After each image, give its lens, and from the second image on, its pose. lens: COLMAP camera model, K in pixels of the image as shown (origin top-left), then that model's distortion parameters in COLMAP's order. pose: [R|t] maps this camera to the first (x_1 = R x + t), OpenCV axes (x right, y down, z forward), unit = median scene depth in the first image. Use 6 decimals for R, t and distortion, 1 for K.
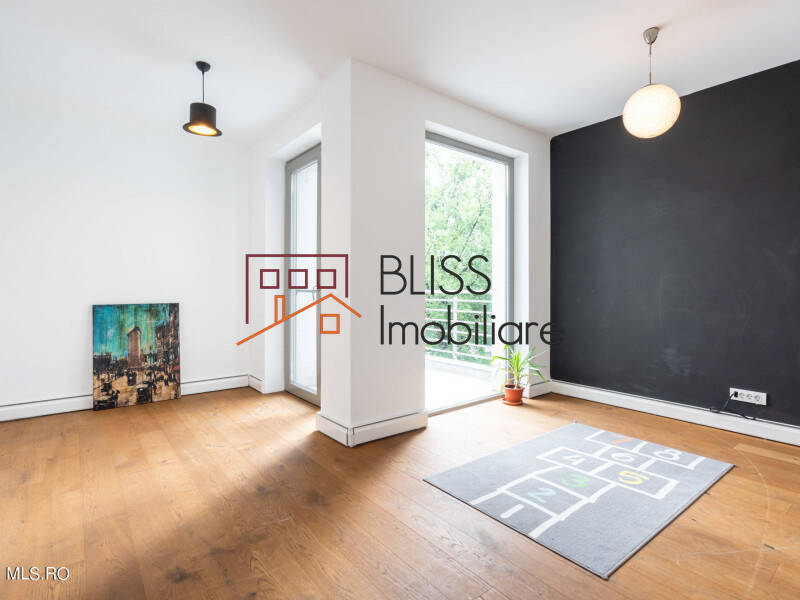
lens RADIAL K [[411.5, 0, 397.4], [0, 411.5, 297.4], [0, 0, 1]] dist [-0.001582, -0.000032]
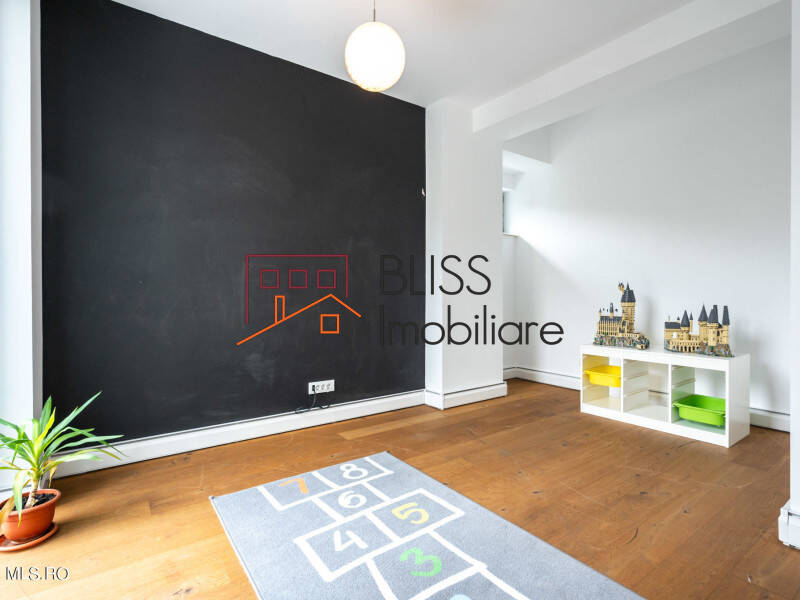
lens RADIAL K [[411.5, 0, 397.4], [0, 411.5, 297.4], [0, 0, 1]] dist [-0.001582, -0.000032]
pose [[0.018883, -0.011195, 0.999759, -0.206592], [0.011694, 0.999871, 0.010976, 0.006522], [-0.999753, 0.011484, 0.019012, 0.906294]]
